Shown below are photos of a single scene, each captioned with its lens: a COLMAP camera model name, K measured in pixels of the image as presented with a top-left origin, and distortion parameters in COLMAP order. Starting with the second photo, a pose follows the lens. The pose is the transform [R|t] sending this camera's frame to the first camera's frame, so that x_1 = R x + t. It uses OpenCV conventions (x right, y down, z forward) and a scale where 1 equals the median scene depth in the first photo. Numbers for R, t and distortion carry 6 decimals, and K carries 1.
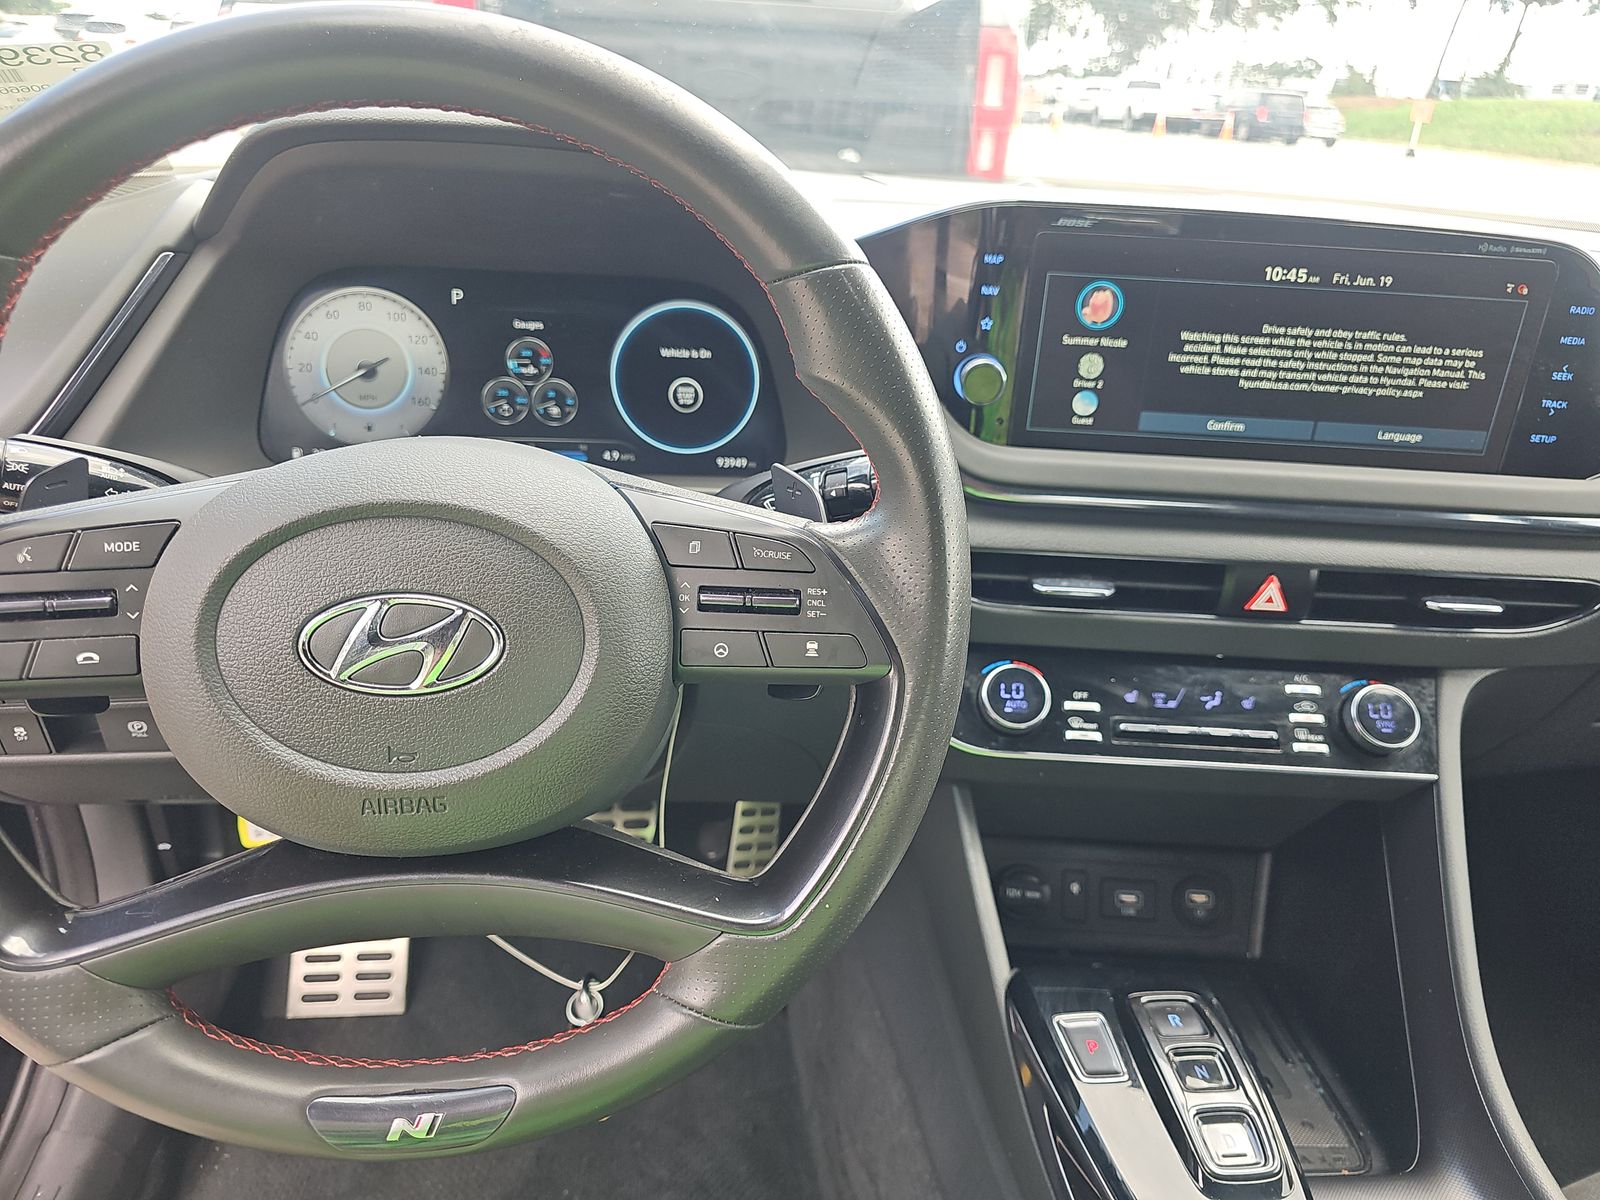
lens RADIAL K [[1072.0, 0, 834.2], [0, 1072.0, 599.8], [0, 0, 1]] dist [0.002596, -0.024076]
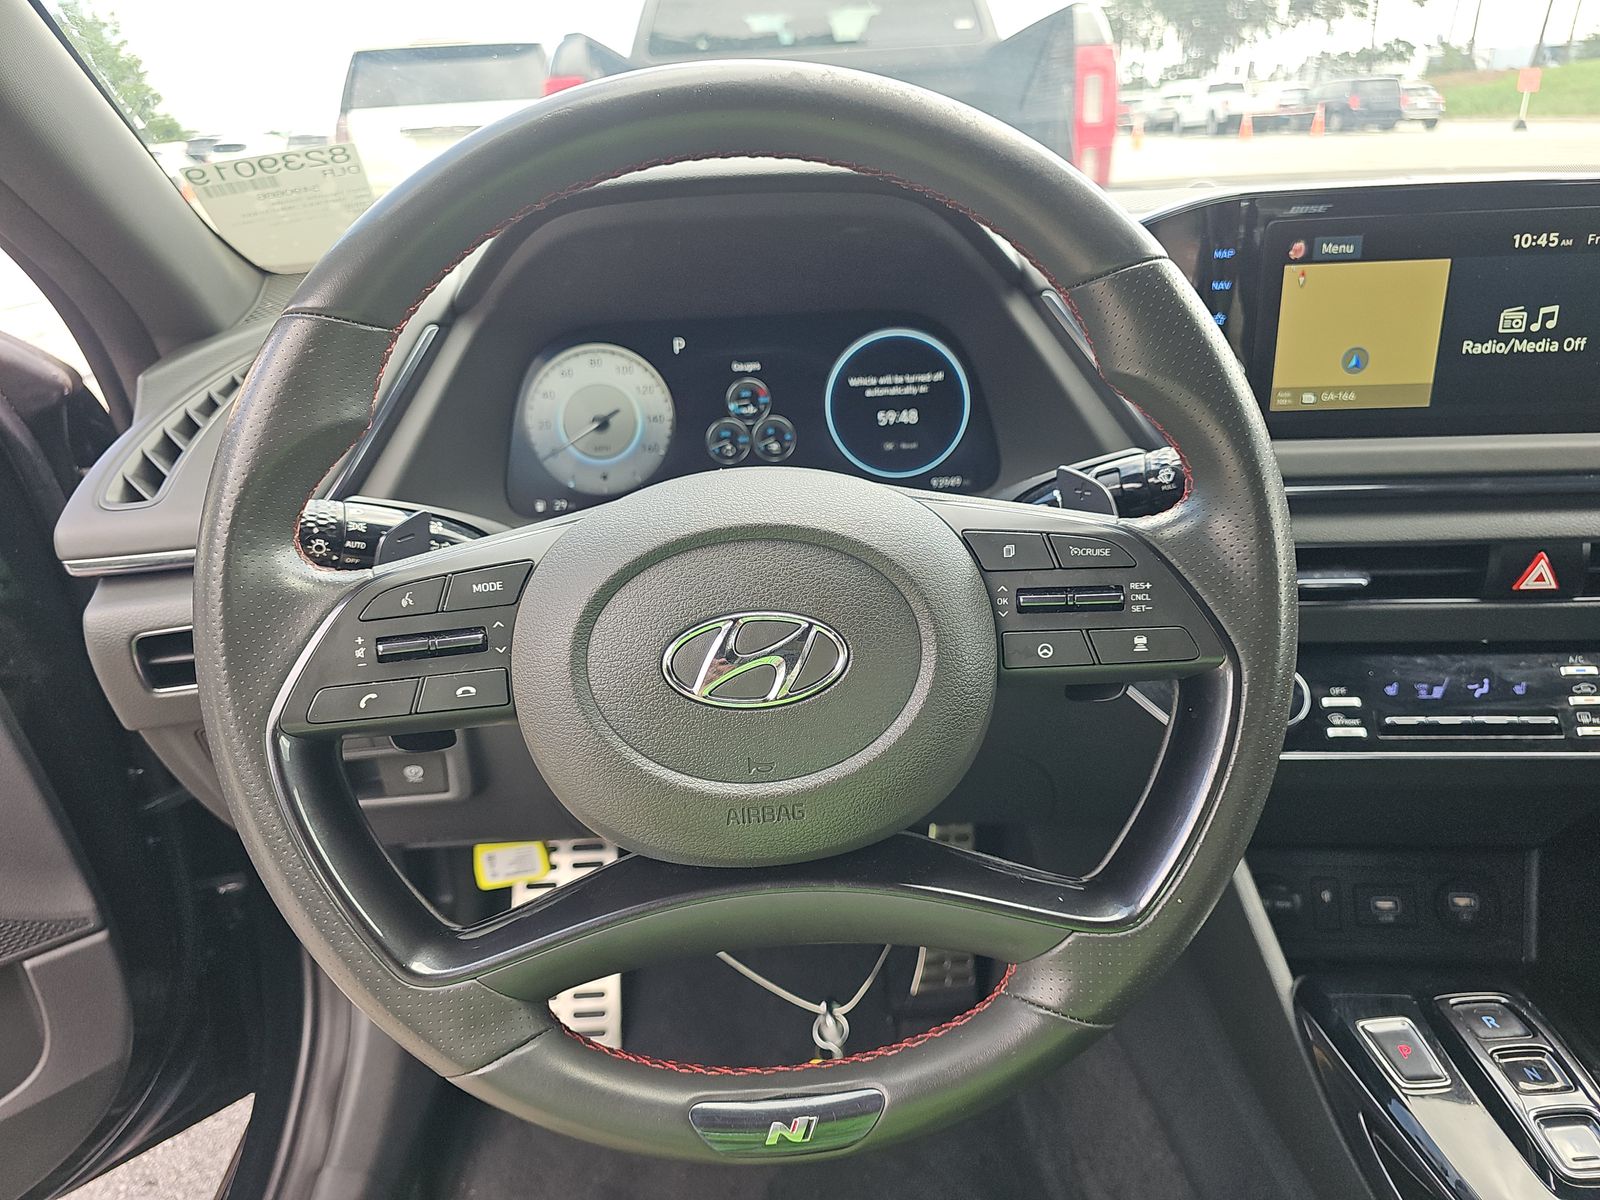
lens RADIAL K [[1074.2, 0, 800.0], [0, 1074.2, 600.0], [0, 0, 1]] dist [0.002378, -0.026488]
pose [[0.990879, -0.068008, -0.116333, -0.137394], [0.063581, 0.997119, -0.041357, 0.016959], [0.118810, 0.033583, 0.992349, -0.022606]]
